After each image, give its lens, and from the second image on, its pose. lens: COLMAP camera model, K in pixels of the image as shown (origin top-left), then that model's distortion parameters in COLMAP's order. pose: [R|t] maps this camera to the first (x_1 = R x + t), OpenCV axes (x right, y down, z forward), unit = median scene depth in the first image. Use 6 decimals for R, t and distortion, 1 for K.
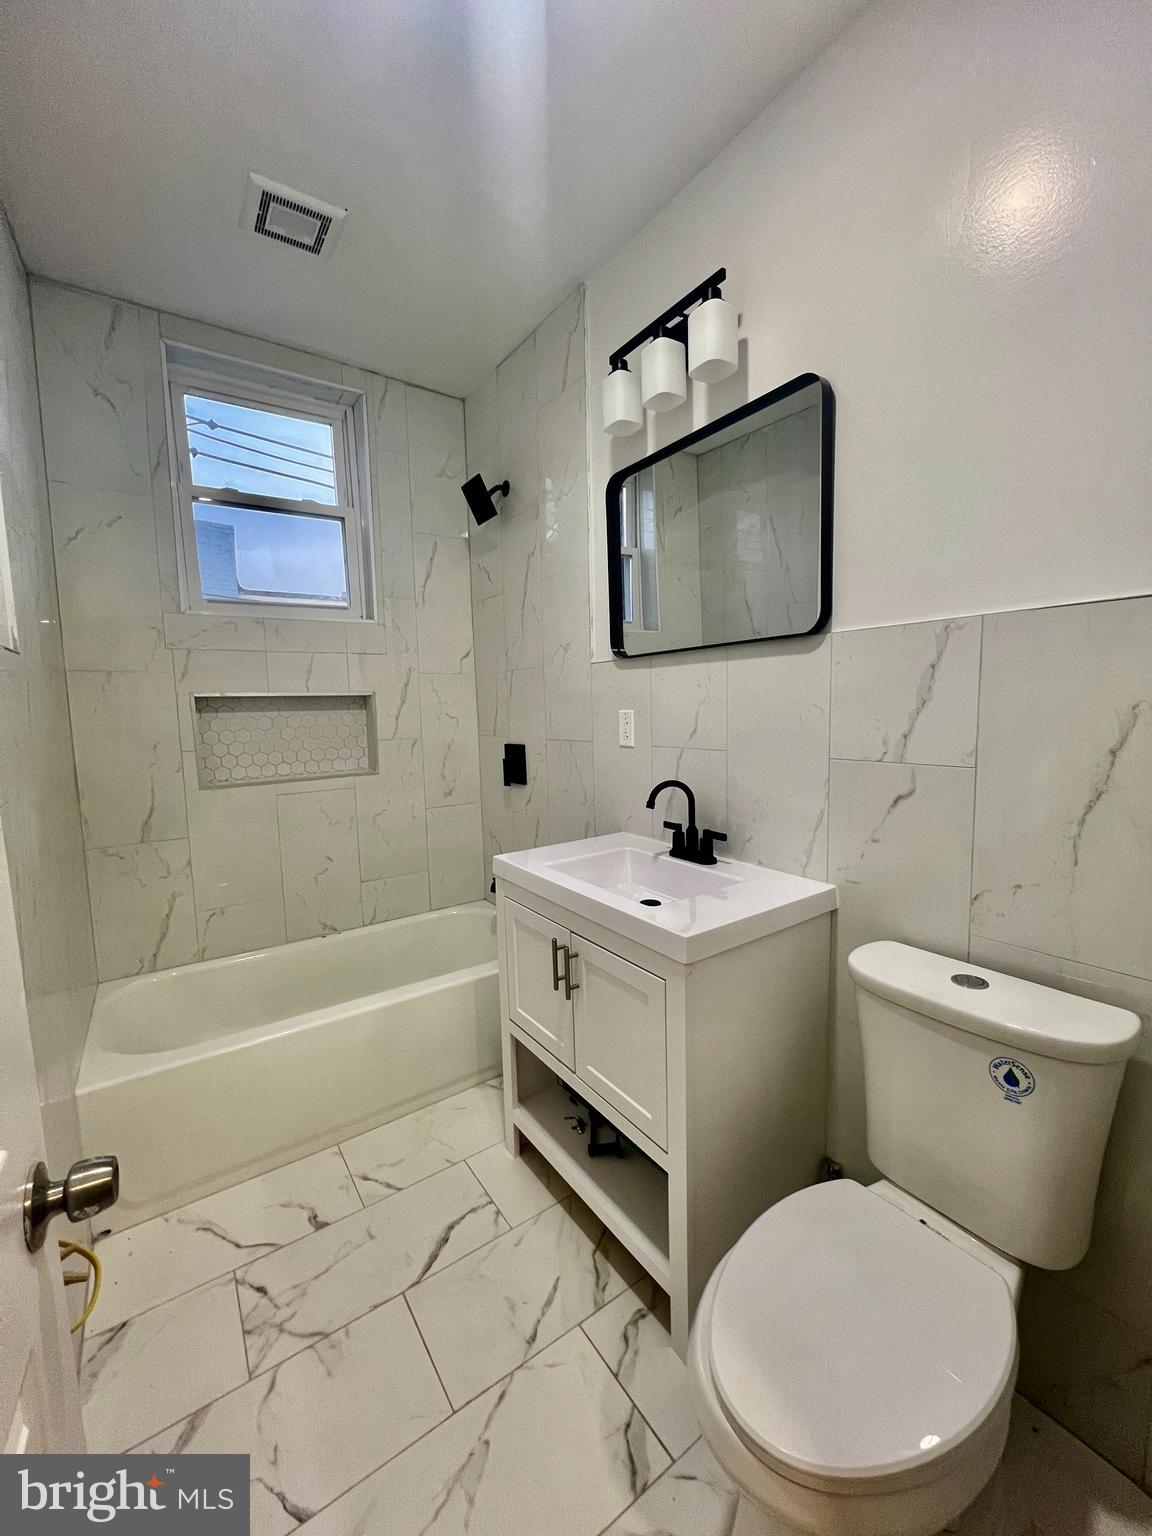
lens RADIAL K [[609.9, 0, 574.9], [0, 609.9, 765.9], [0, 0, 1]] dist [-0.001058, 0.000627]
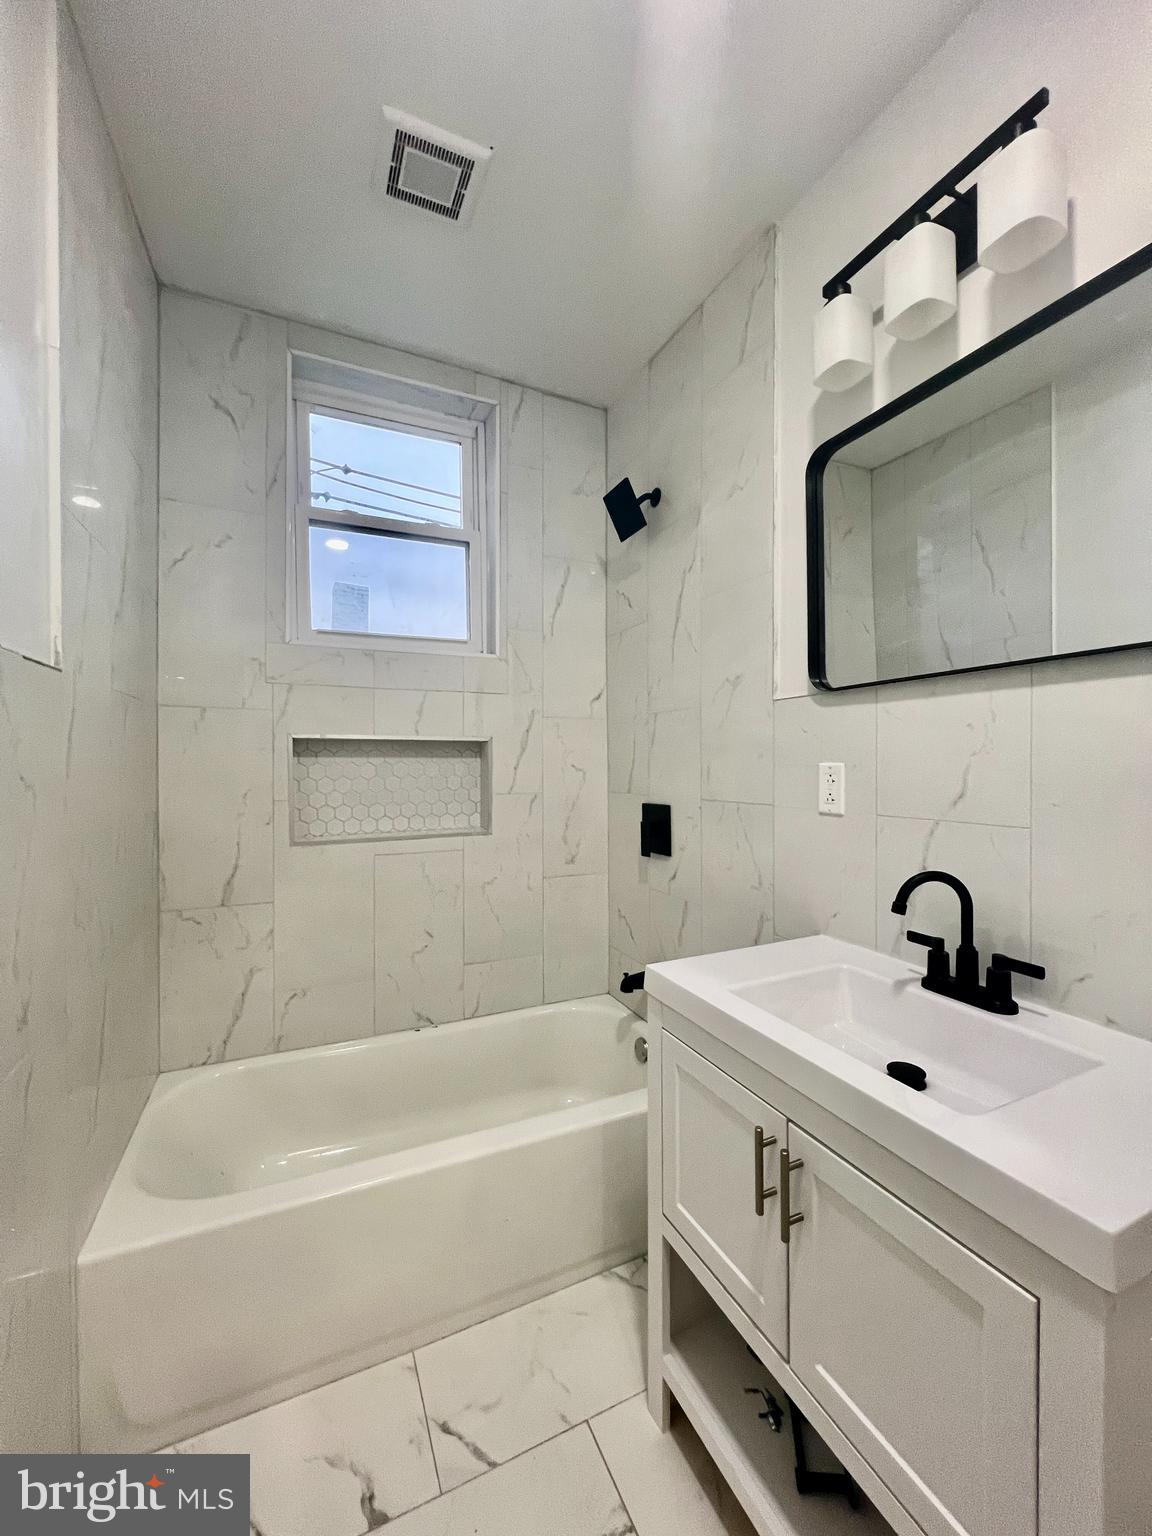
lens RADIAL K [[609.9, 0, 579.3], [0, 609.9, 763.4], [0, 0, 1]] dist [-0.001058, 0.000627]
pose [[0.986115, 0.021587, -0.164652, -0.086021], [-0.037570, 0.994808, -0.094582, -0.011534], [0.161755, 0.099455, 0.981806, 0.241168]]
